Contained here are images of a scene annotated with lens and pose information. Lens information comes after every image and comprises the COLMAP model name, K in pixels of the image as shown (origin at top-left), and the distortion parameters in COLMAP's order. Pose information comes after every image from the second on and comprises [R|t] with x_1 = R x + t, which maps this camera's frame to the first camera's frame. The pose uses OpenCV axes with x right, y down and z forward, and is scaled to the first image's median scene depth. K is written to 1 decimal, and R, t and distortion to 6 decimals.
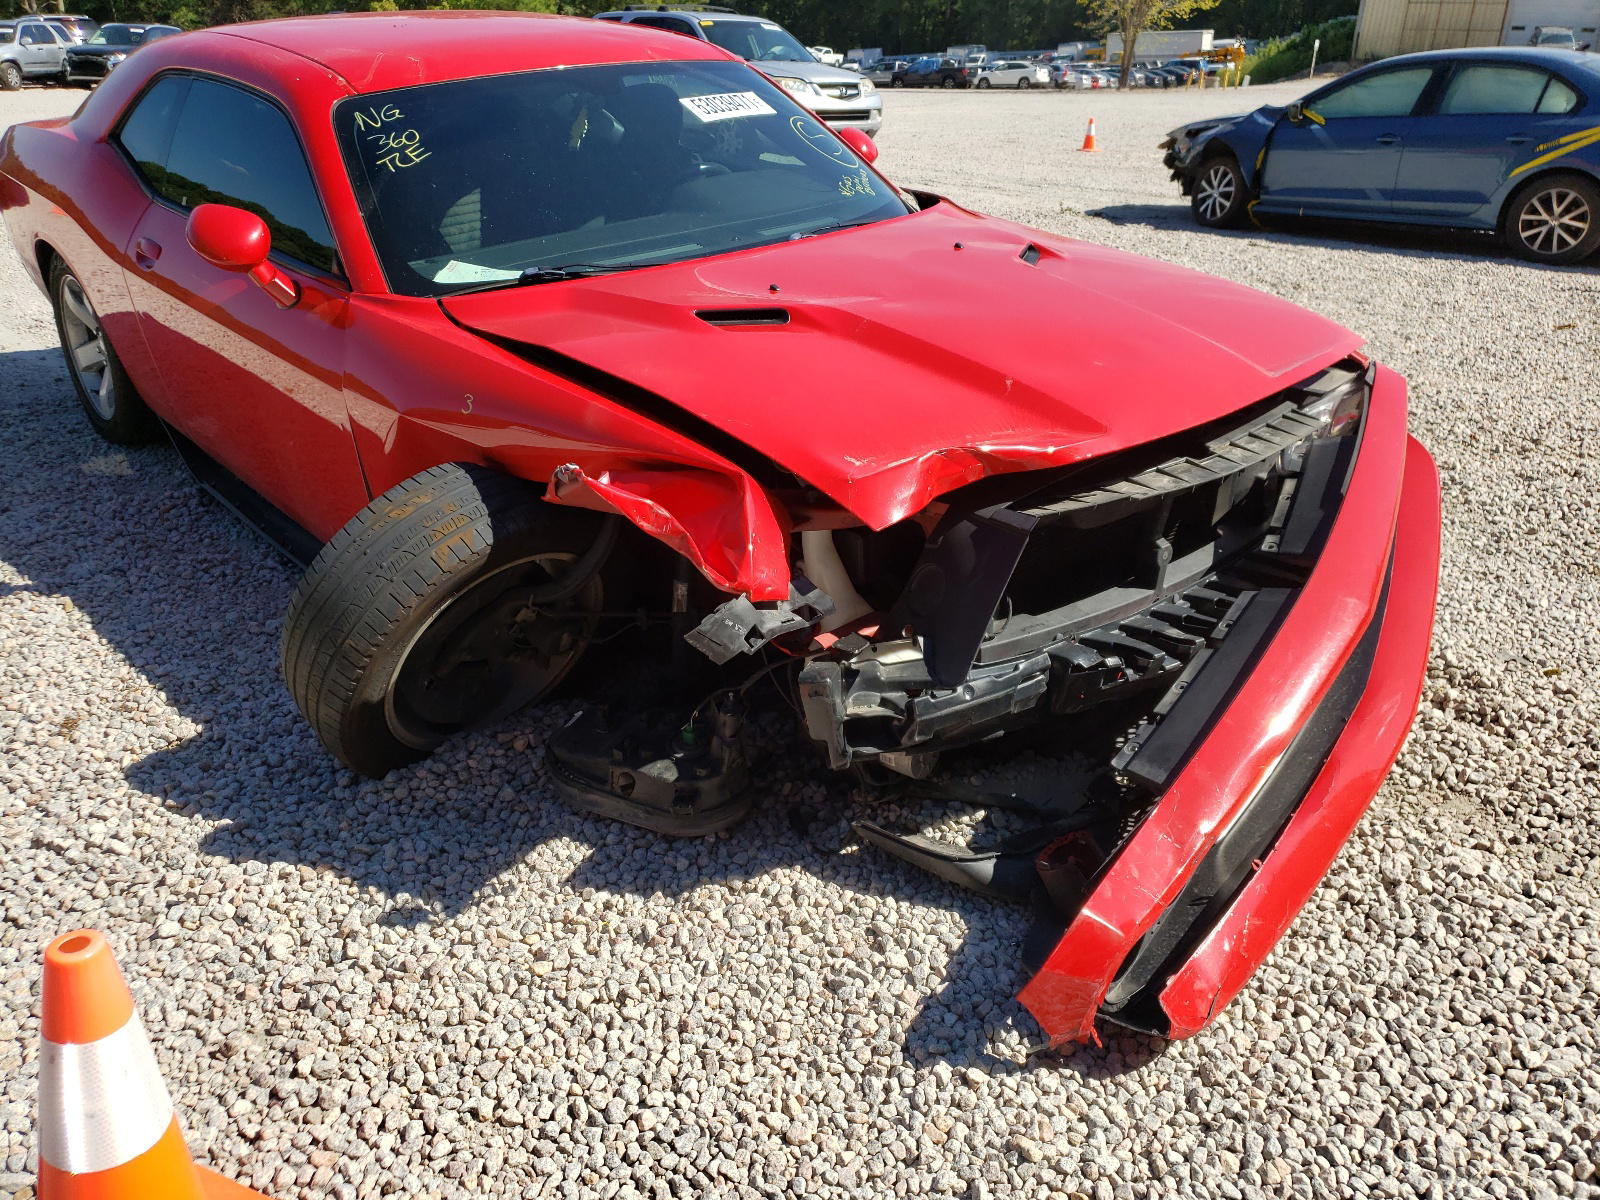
lens RADIAL K [[1250.9, 0, 802.1], [0, 1250.9, 599.8], [0, 0, 1]] dist [0.025851, -0.008627]
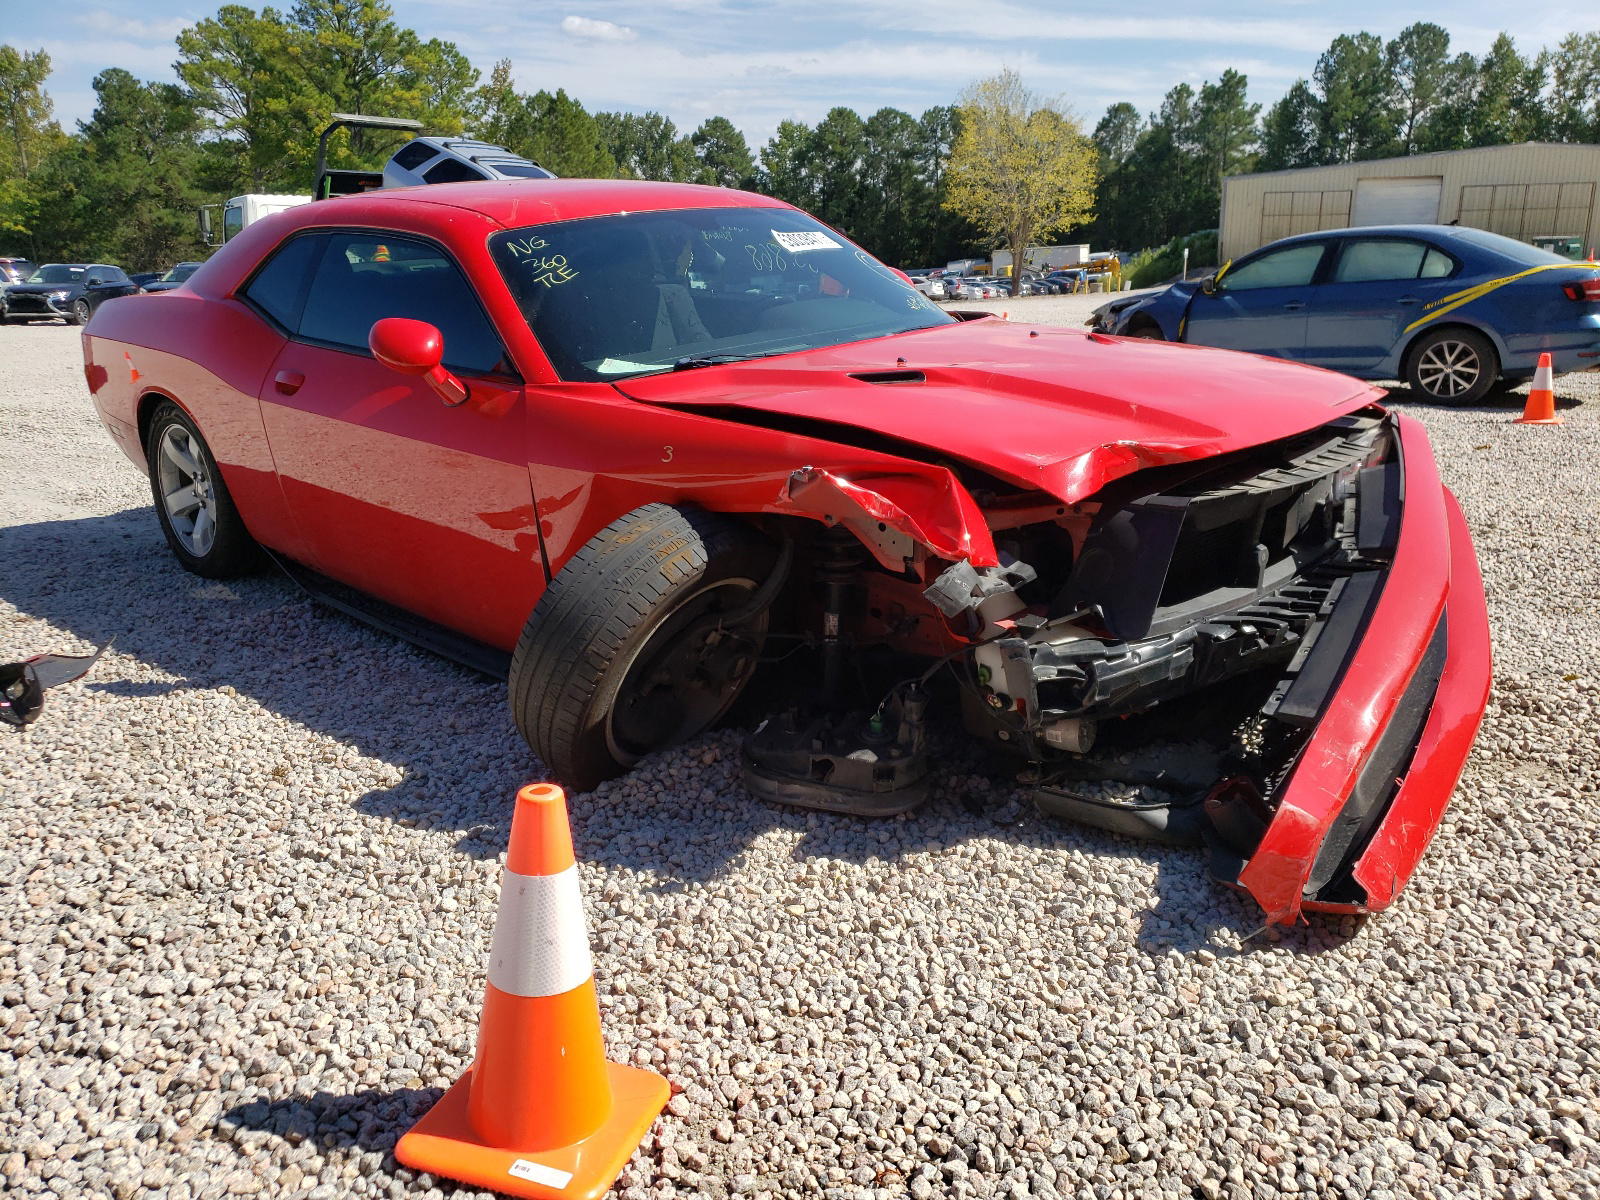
lens RADIAL K [[1250.9, 0, 803.2], [0, 1250.9, 600.5], [0, 0, 1]] dist [0.025851, -0.008627]
pose [[0.996626, -0.048183, 0.066438, -0.230848], [0.058051, 0.986106, -0.155646, 0.171208], [-0.058016, 0.158978, 0.985576, -0.130684]]
